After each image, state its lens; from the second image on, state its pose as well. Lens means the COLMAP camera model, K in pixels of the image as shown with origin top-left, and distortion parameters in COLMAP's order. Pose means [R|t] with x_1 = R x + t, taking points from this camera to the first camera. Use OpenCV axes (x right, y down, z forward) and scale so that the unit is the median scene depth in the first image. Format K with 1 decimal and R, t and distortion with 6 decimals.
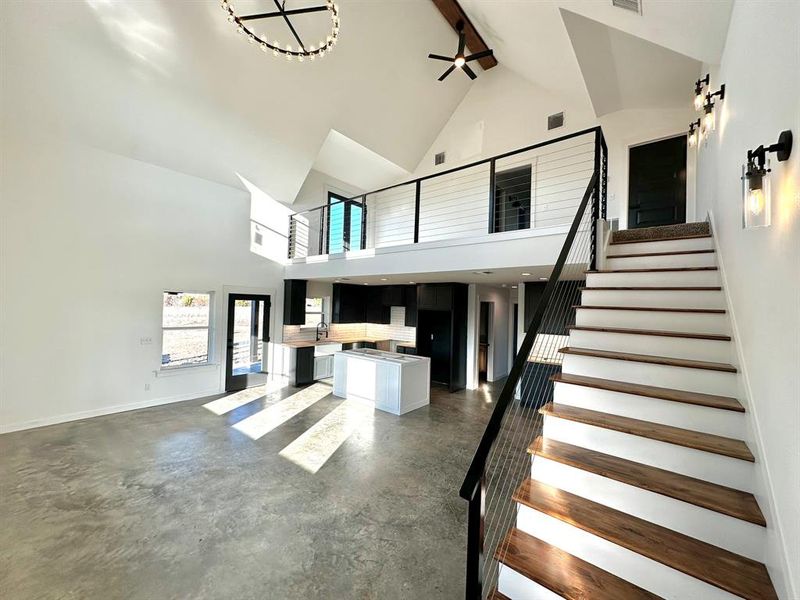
lens RADIAL K [[321.2, 0, 398.0], [0, 321.2, 298.1], [0, 0, 1]] dist [-0.001046, -0.000428]
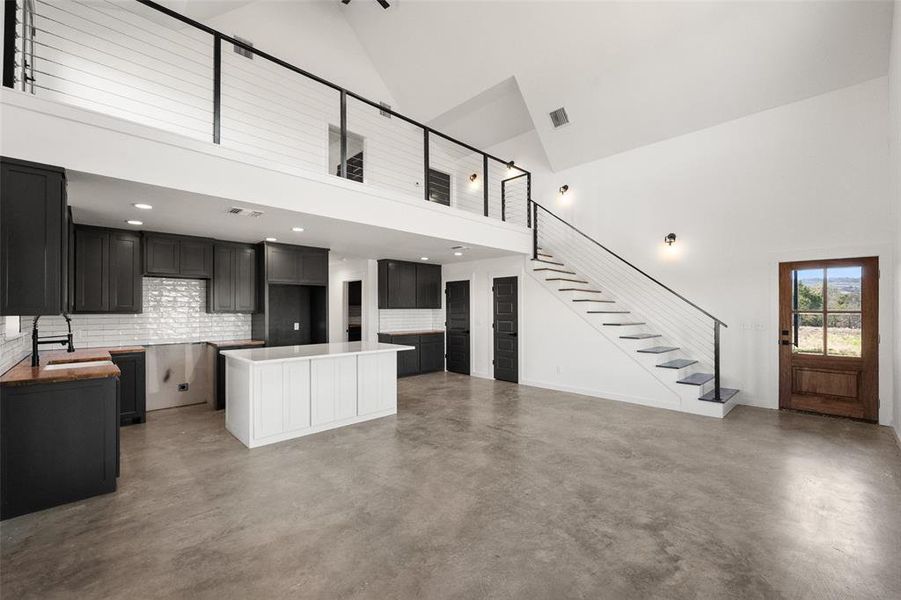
lens RADIAL K [[373.4, 0, 453.0], [0, 373.4, 308.8], [0, 0, 1]] dist [0.000300, -0.000299]
pose [[0.095306, -0.028035, 0.995053, -1.474487], [-0.022121, 0.999297, 0.030273, 0.132338], [-0.995202, -0.024897, 0.094619, 1.299981]]
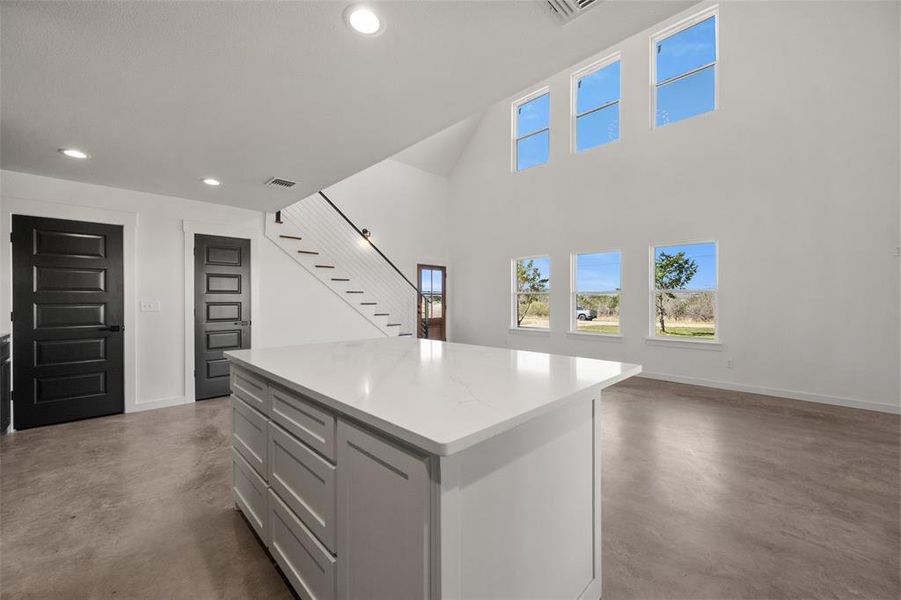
lens RADIAL K [[354.4, 0, 453.9], [0, 354.4, 299.5], [0, 0, 1]] dist [0.002157, 0.000209]
pose [[-0.995716, -0.033188, 0.086301, -0.255769], [-0.035094, 0.999170, -0.020660, 0.242311], [-0.085544, -0.023600, -0.996055, 2.485169]]
